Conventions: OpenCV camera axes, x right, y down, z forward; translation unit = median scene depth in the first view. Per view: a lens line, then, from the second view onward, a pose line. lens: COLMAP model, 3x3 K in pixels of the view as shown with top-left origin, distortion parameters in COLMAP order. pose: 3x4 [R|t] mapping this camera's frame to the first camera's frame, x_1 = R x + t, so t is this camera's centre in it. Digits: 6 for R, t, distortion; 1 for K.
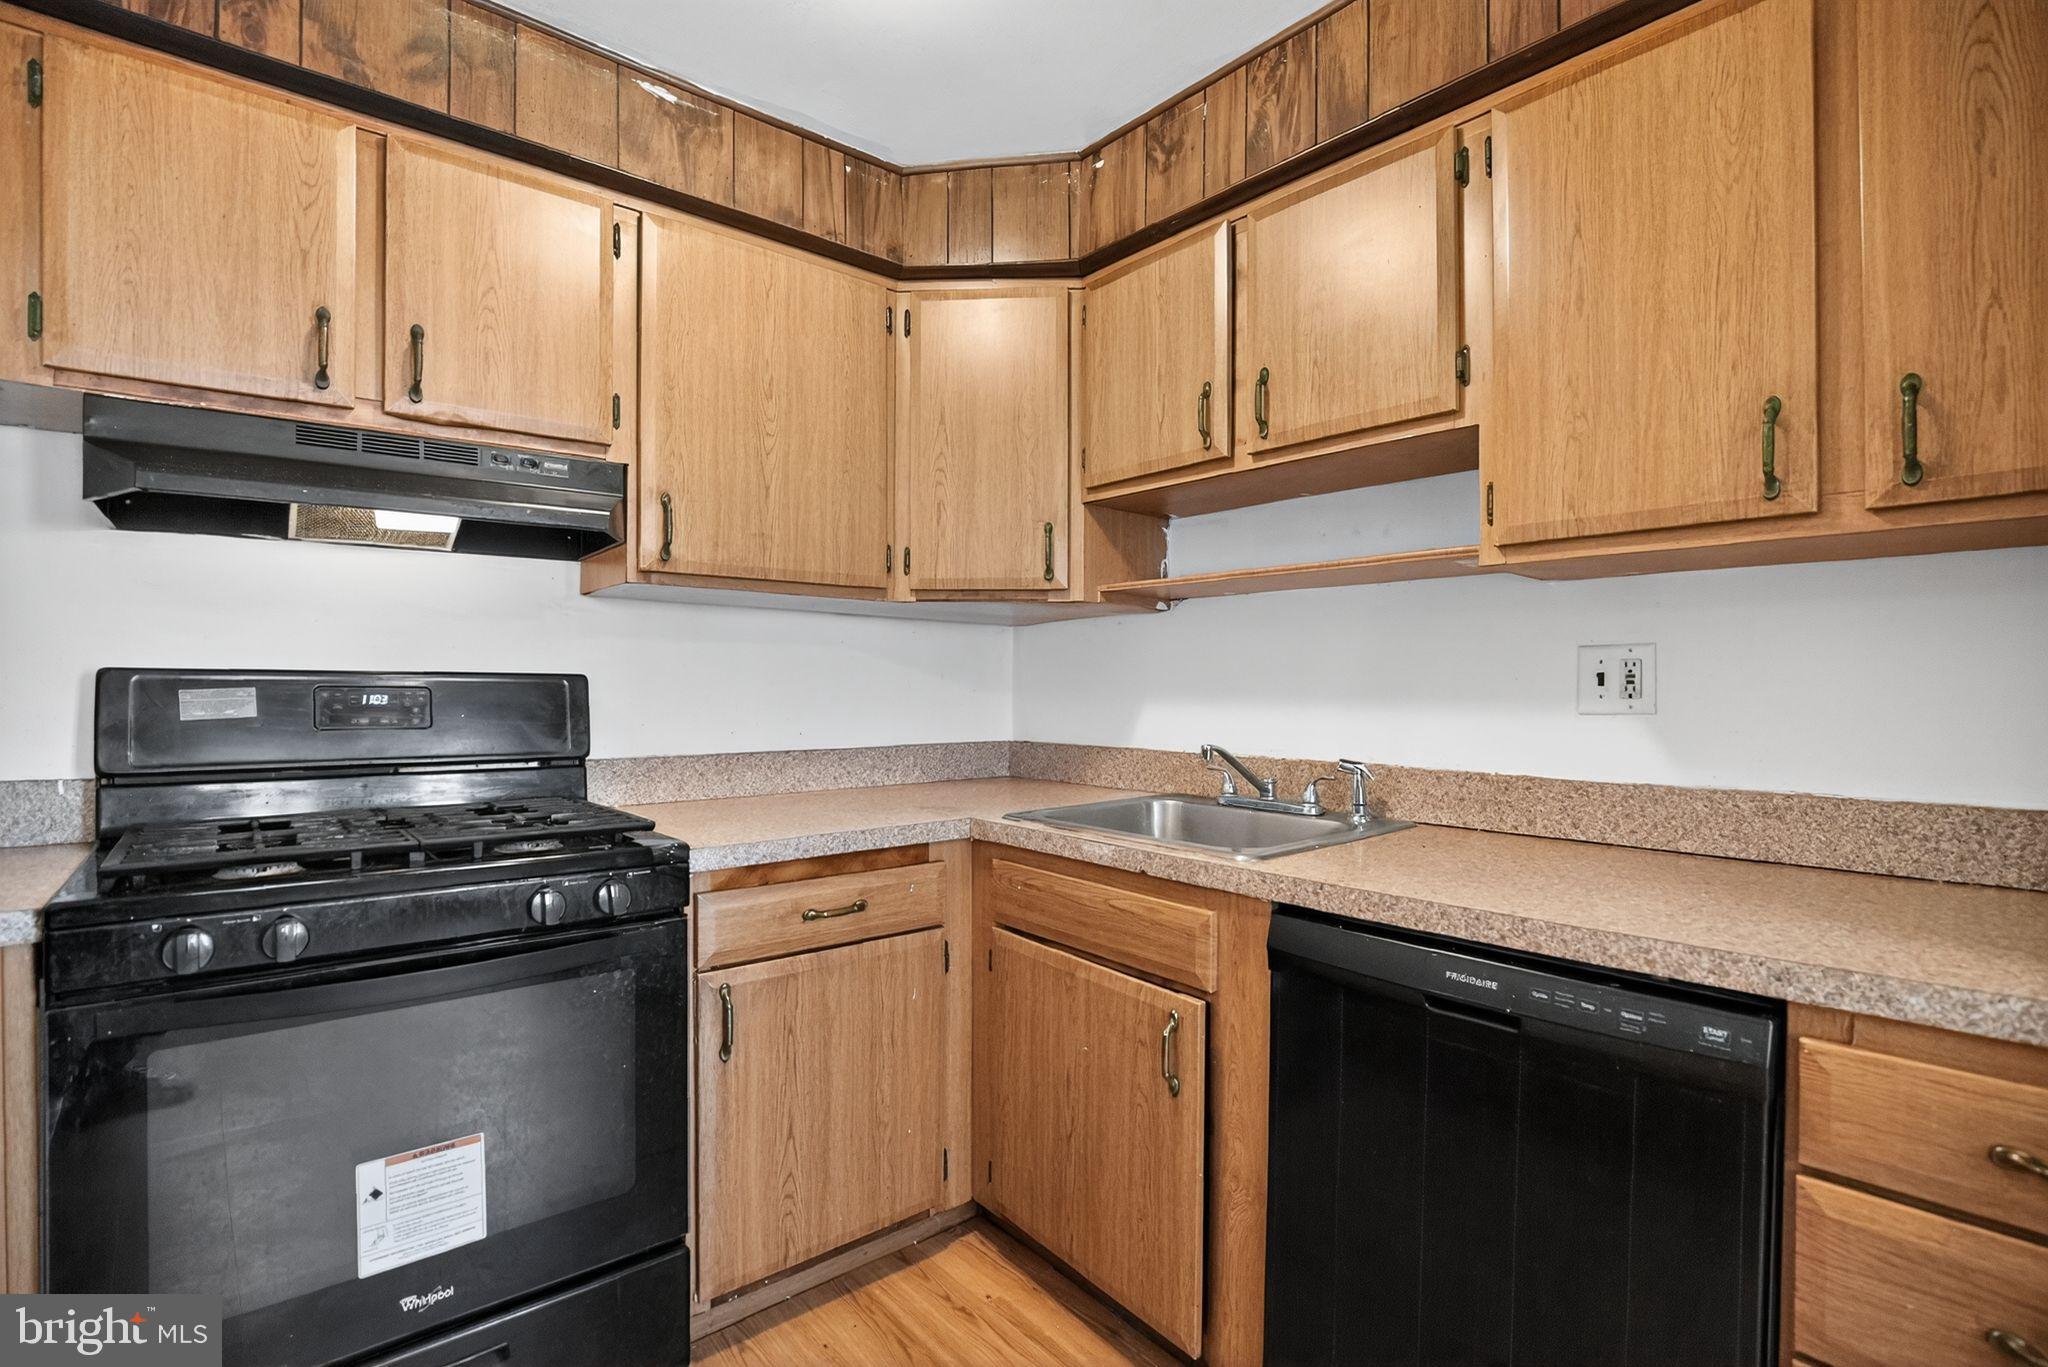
lens RADIAL K [[943.8, 0, 1038.4], [0, 943.8, 690.5], [0, 0, 1]] dist [-0.038535, 0.006375]
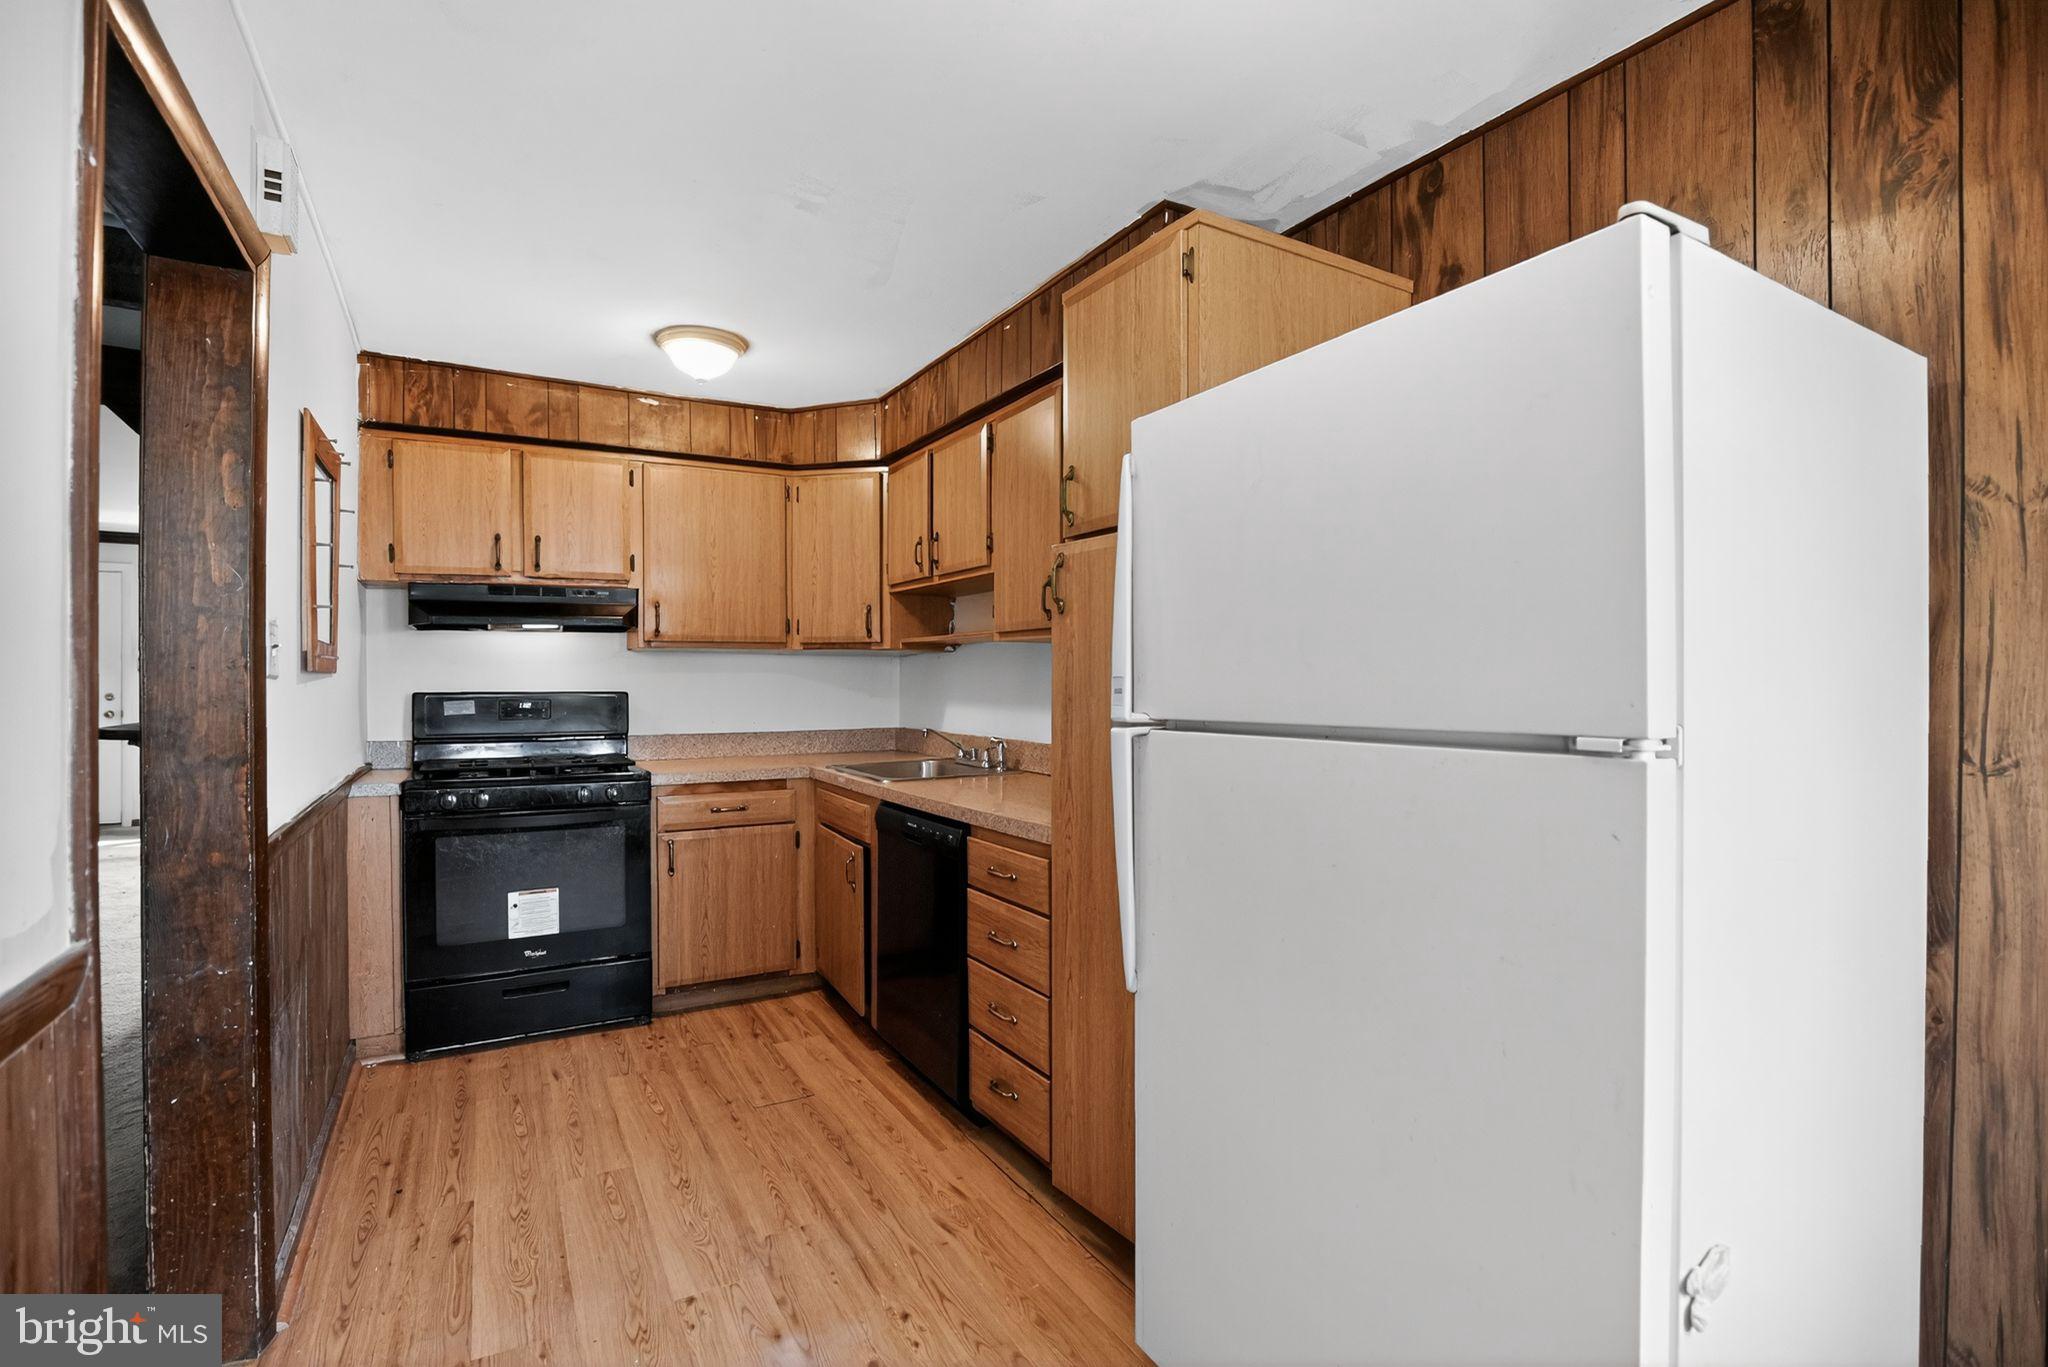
lens RADIAL K [[943.8, 0, 1038.4], [0, 943.8, 690.5], [0, 0, 1]] dist [-0.038535, 0.006375]
pose [[0.984456, -0.002236, -0.175615, 0.823331], [0.003565, 0.999967, 0.007252, -0.035761], [0.175593, -0.007766, 0.984432, -0.906423]]
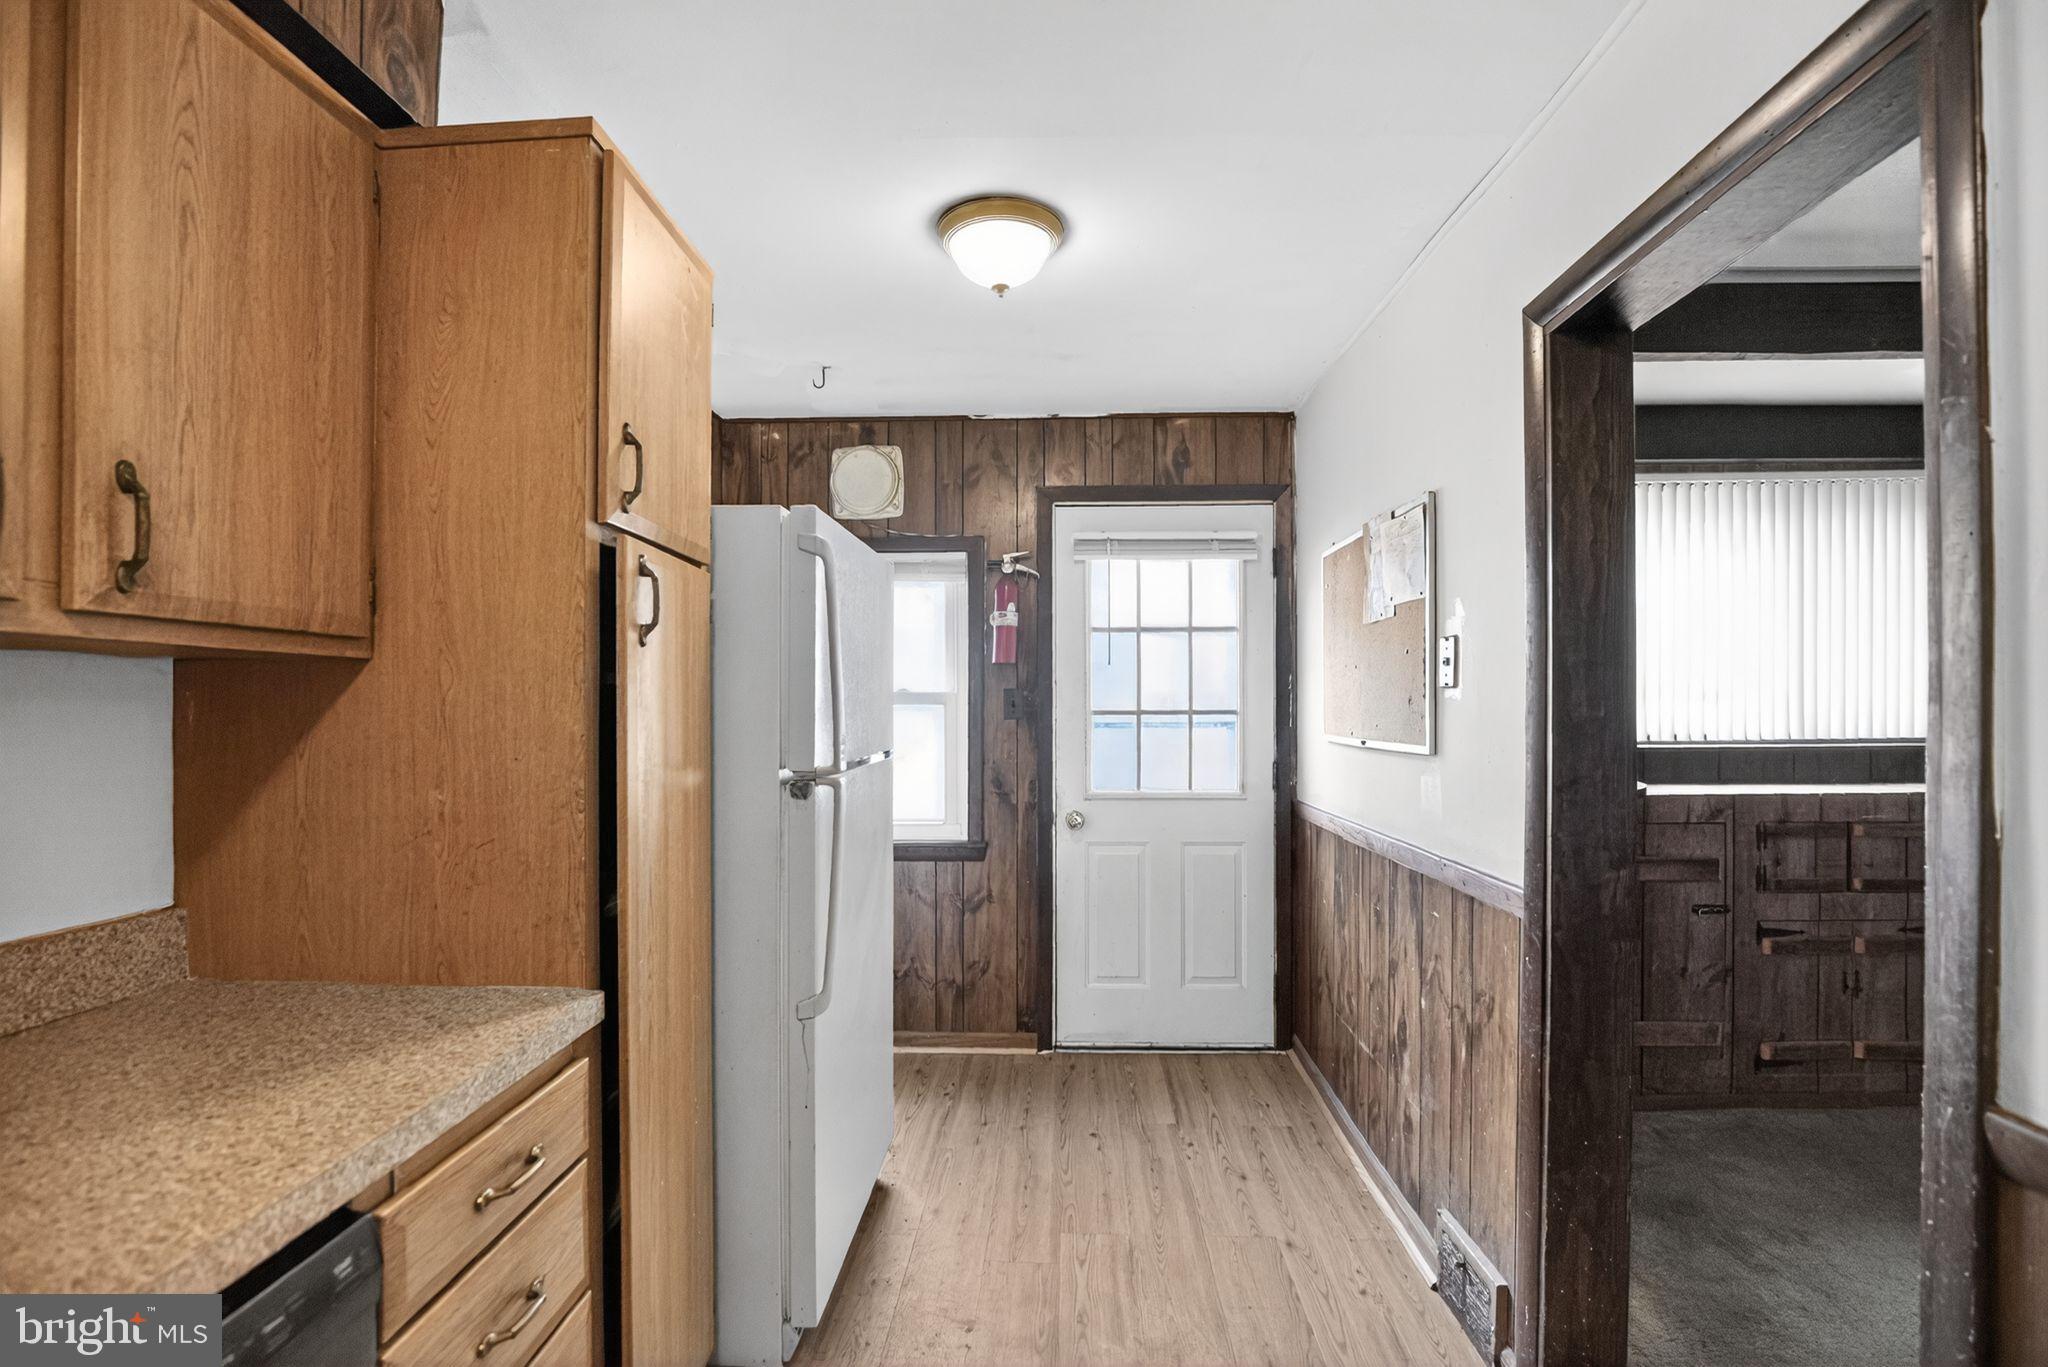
lens RADIAL K [[959.3, 0, 1029.9], [0, 959.3, 728.1], [0, 0, 1]] dist [-0.038058, 0.000190]
pose [[-0.731549, -0.016447, 0.681590, -0.159978], [-0.000173, 0.999713, 0.023937, -0.075927], [-0.681788, 0.017393, -0.731343, 0.675135]]
